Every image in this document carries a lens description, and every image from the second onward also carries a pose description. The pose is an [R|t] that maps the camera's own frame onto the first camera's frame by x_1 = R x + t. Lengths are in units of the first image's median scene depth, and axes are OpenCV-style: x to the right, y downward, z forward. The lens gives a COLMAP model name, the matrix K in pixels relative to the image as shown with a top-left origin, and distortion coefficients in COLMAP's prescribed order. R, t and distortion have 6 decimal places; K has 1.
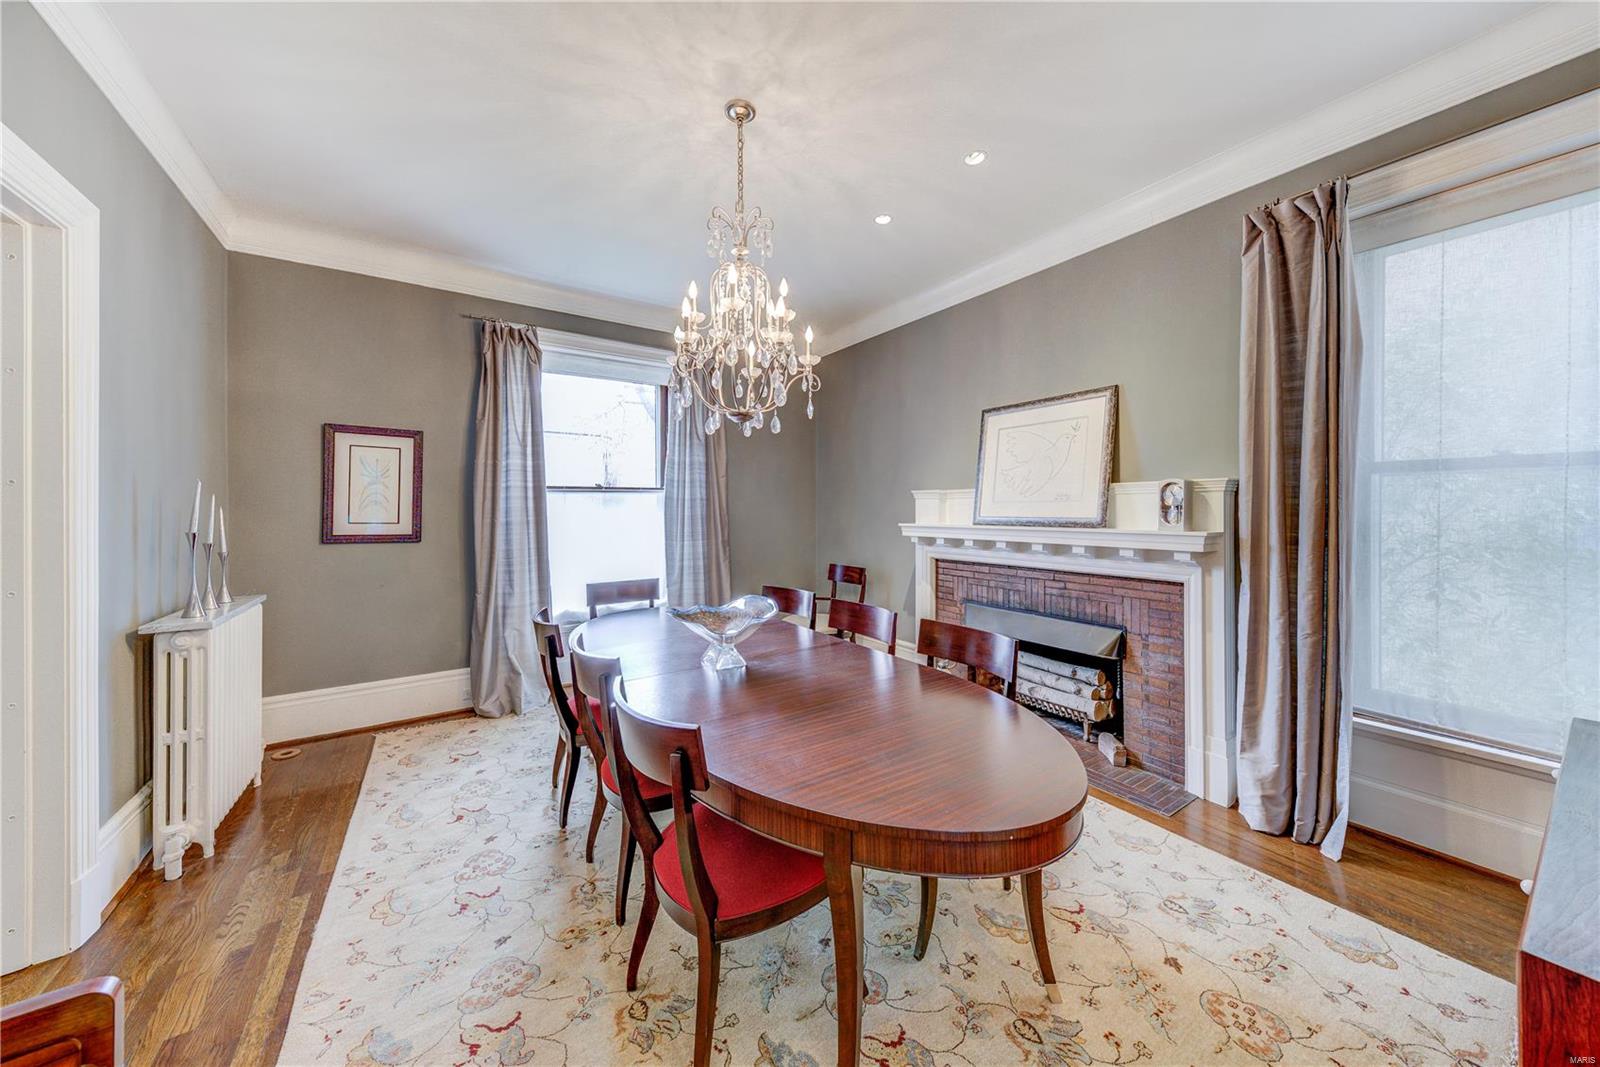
lens RADIAL K [[555.0, 0, 789.4], [0, 555.0, 510.9], [0, 0, 1]] dist [0.014342, -0.000038]
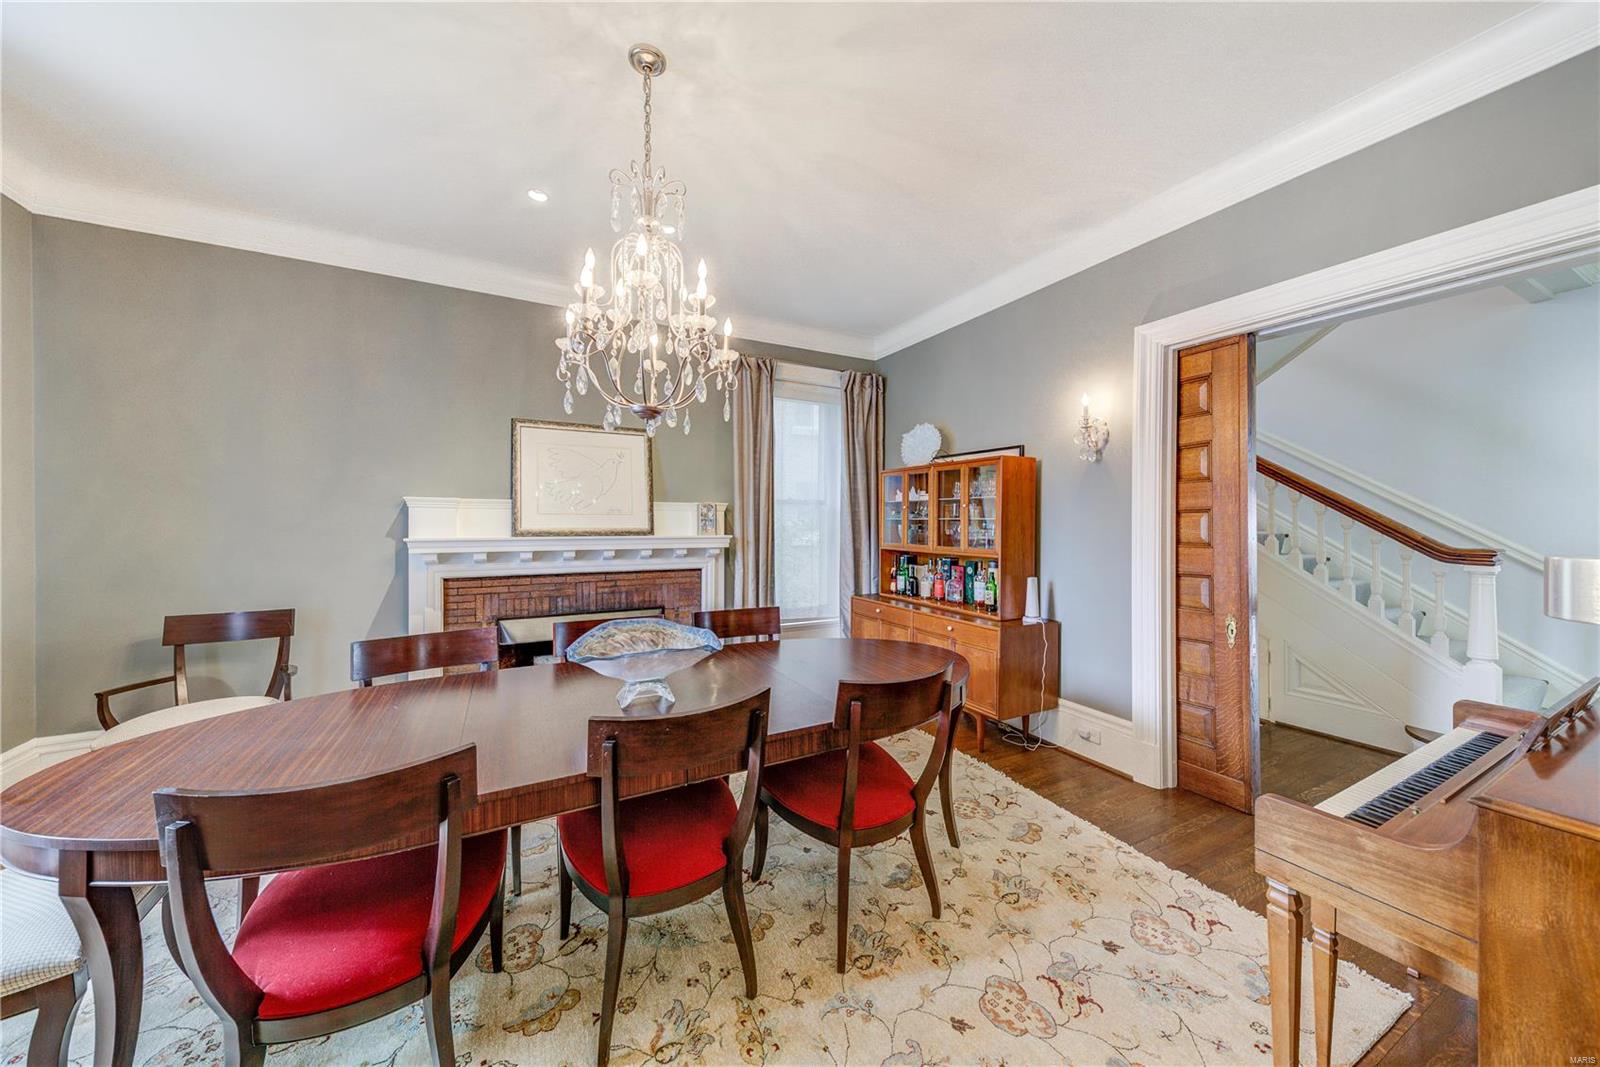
lens RADIAL K [[555.0, 0, 793.4], [0, 555.0, 528.5], [0, 0, 1]] dist [0.014342, -0.000038]
pose [[0.097180, -0.016804, 0.995125, -0.576210], [-0.002432, 0.999850, 0.017121, -0.006886], [-0.995264, -0.004084, 0.097125, 0.424215]]
